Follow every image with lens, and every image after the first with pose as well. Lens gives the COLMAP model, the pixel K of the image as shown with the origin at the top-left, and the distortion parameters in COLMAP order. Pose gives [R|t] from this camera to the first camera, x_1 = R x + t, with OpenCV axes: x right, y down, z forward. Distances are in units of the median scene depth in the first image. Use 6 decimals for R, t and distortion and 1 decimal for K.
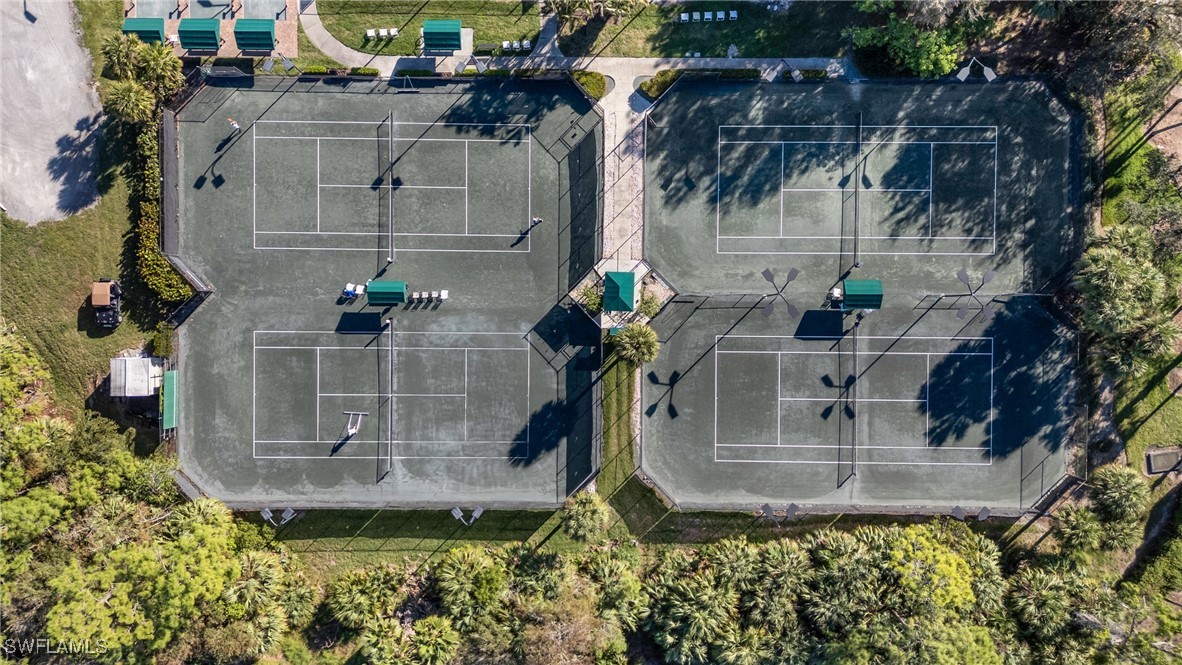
lens RADIAL K [[885.5, 0, 591.0], [0, 885.5, 332.5], [0, 0, 1]] dist [0.074206, -0.067684]
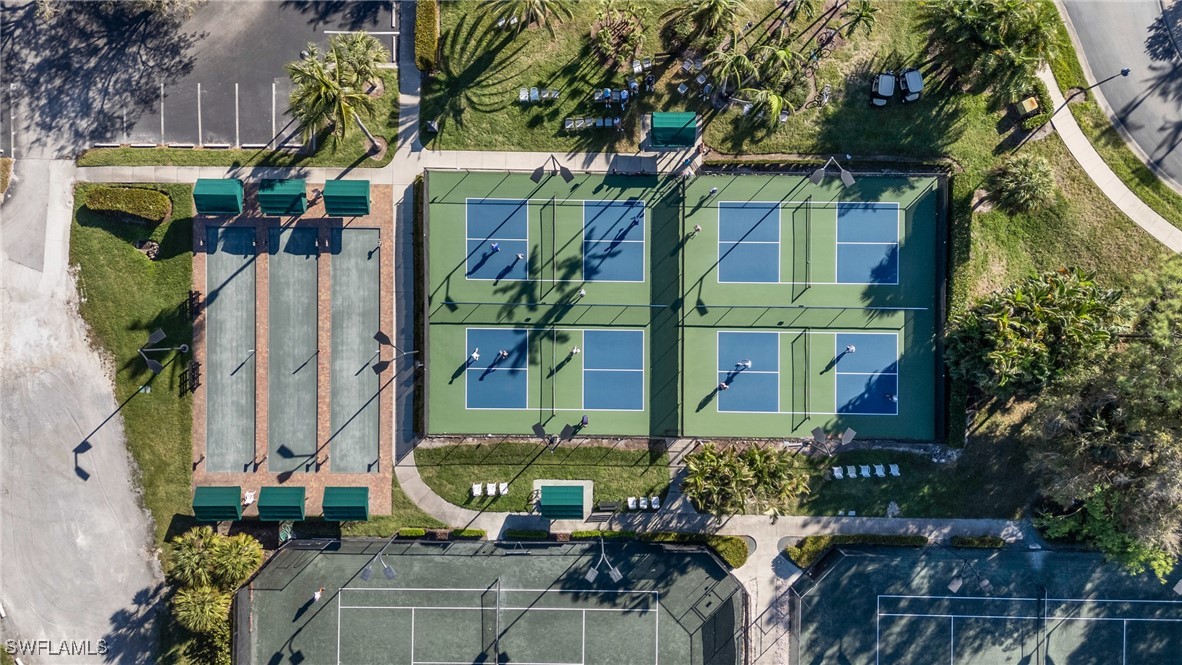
lens RADIAL K [[885.5, 0, 591.0], [0, 885.5, 332.5], [0, 0, 1]] dist [0.074206, -0.067684]
pose [[0.999954, 0.005339, 0.008027, -0.141903], [-0.005352, 0.999984, 0.001636, -0.486527], [-0.008018, -0.001679, 0.999966, 0.135409]]
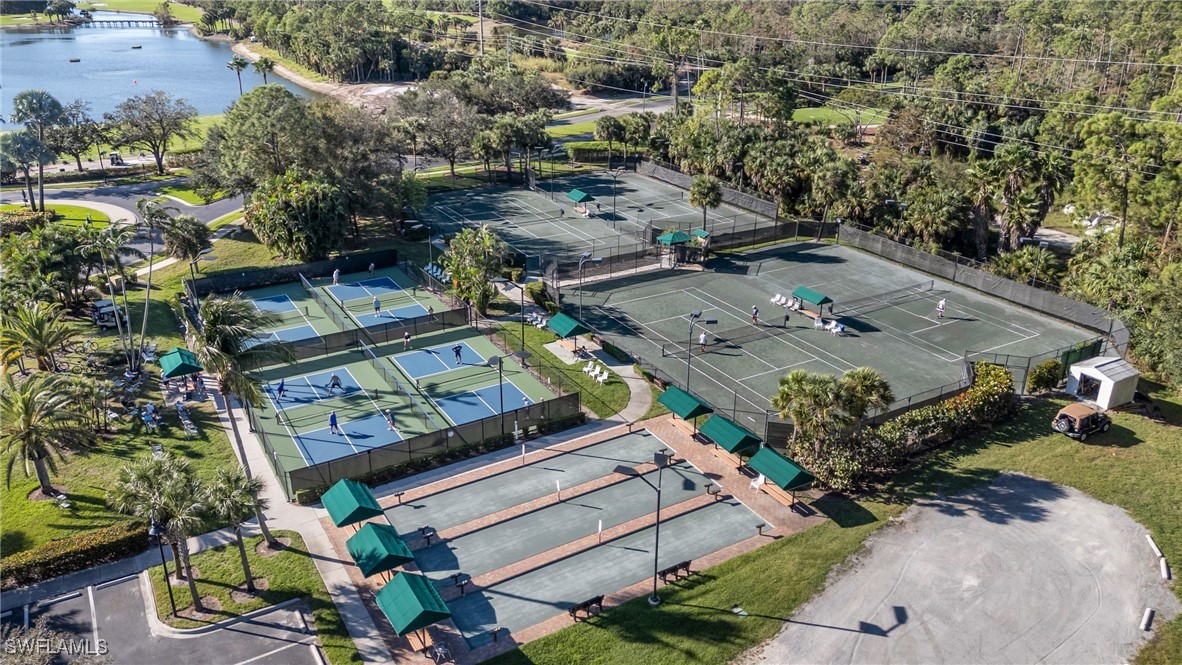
lens RADIAL K [[885.5, 0, 591.0], [0, 885.5, 332.5], [0, 0, 1]] dist [0.074206, -0.067684]
pose [[-0.514196, -0.329125, 0.792010, -0.900188], [0.857617, -0.207842, 0.470420, -0.734500], [0.009786, 0.921129, 0.389134, 0.621121]]
